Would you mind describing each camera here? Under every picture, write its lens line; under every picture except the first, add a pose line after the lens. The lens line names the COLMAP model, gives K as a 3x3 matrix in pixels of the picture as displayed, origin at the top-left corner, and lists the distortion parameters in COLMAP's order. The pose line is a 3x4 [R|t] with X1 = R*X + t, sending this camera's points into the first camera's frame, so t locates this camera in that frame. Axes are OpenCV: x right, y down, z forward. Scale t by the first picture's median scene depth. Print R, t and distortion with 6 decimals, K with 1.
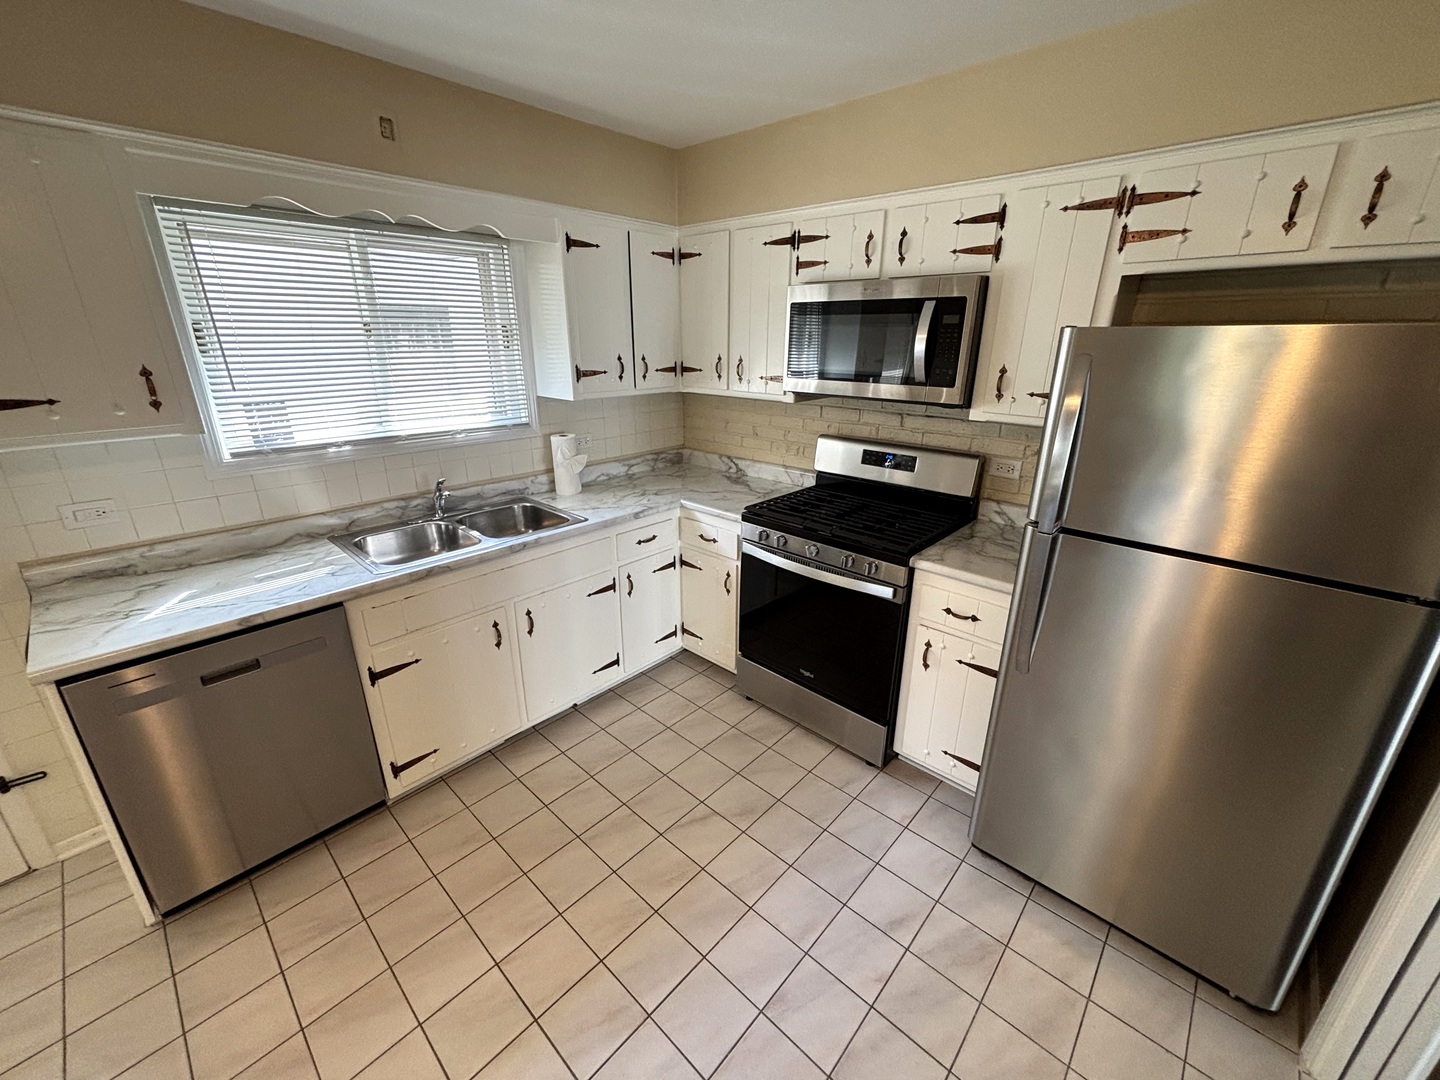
lens RADIAL K [[579.6, 0, 715.9], [0, 579.6, 538.5], [0, 0, 1]] dist [-0.002871, -0.000003]
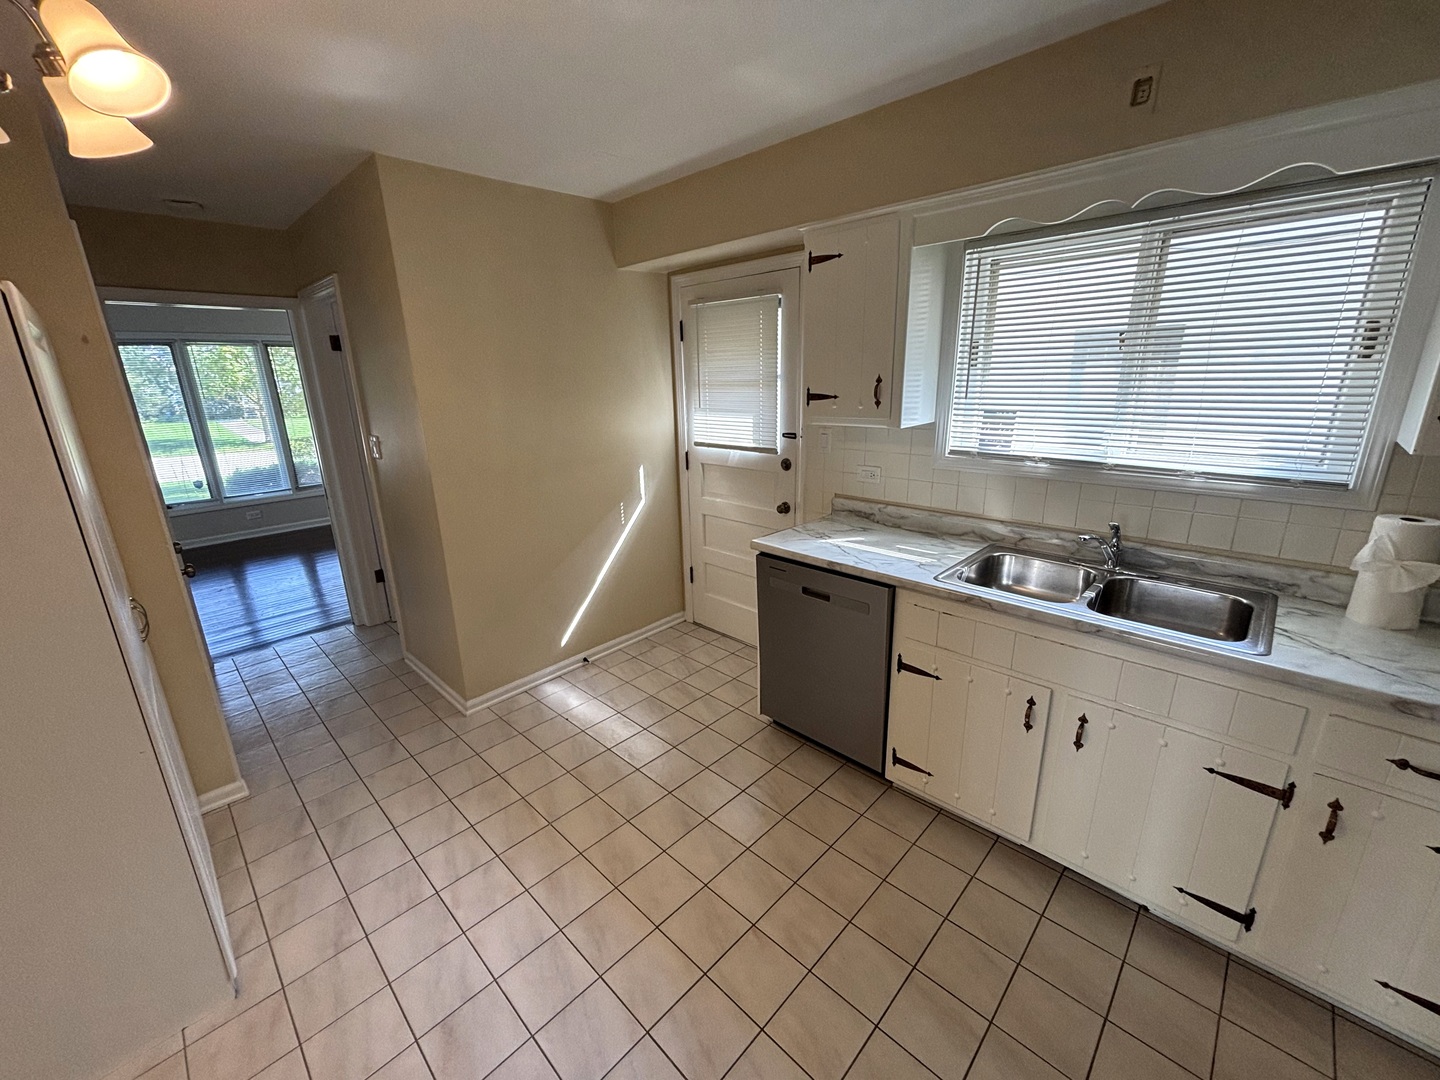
lens RADIAL K [[579.6, 0, 715.9], [0, 579.6, 538.5], [0, 0, 1]] dist [-0.002871, -0.000003]
pose [[-0.023579, 0.272323, -0.961917, 0.358142], [-0.310023, 0.912758, 0.266005, -0.143053], [0.950437, 0.304488, 0.062905, 0.501750]]
